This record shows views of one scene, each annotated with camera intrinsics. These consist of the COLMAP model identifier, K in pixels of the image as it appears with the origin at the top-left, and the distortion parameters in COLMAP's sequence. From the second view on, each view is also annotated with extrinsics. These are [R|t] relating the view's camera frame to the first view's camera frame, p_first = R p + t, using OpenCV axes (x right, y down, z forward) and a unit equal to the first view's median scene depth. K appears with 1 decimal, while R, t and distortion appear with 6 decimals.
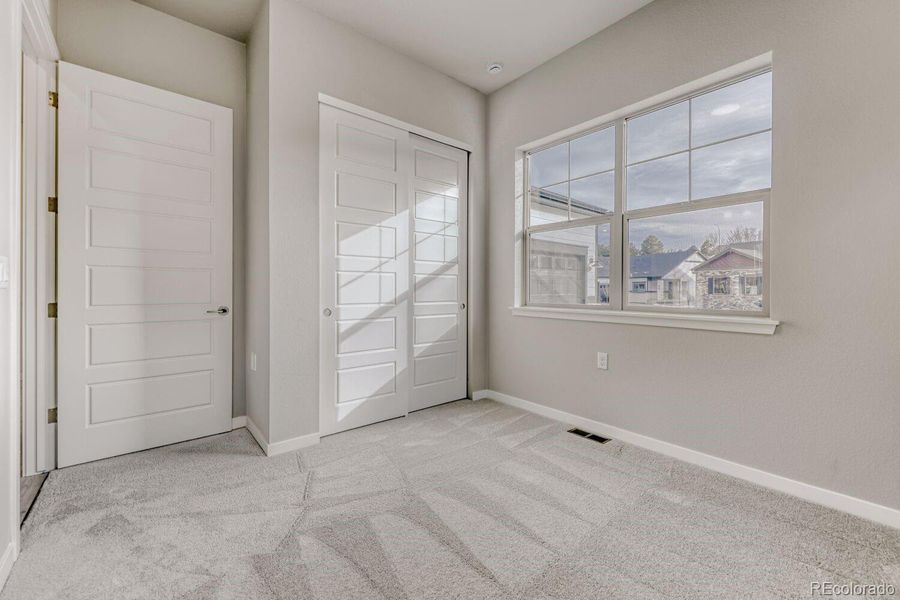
lens RADIAL K [[351.5, 0, 437.9], [0, 351.5, 290.1], [0, 0, 1]] dist [0.007559, -0.000312]
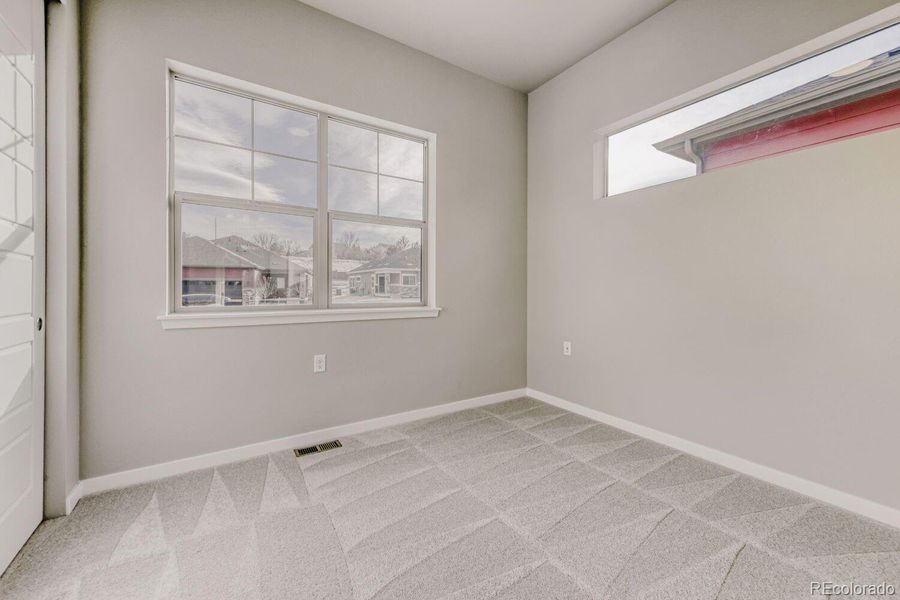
lens RADIAL K [[370.4, 0, 453.9], [0, 370.4, 284.7], [0, 0, 1]] dist [0.024813, 0.000071]
pose [[0.104316, 0.003340, 0.994539, -0.480625], [-0.003787, 0.999988, -0.002961, -0.008067], [-0.994537, -0.003457, 0.104327, 0.534569]]
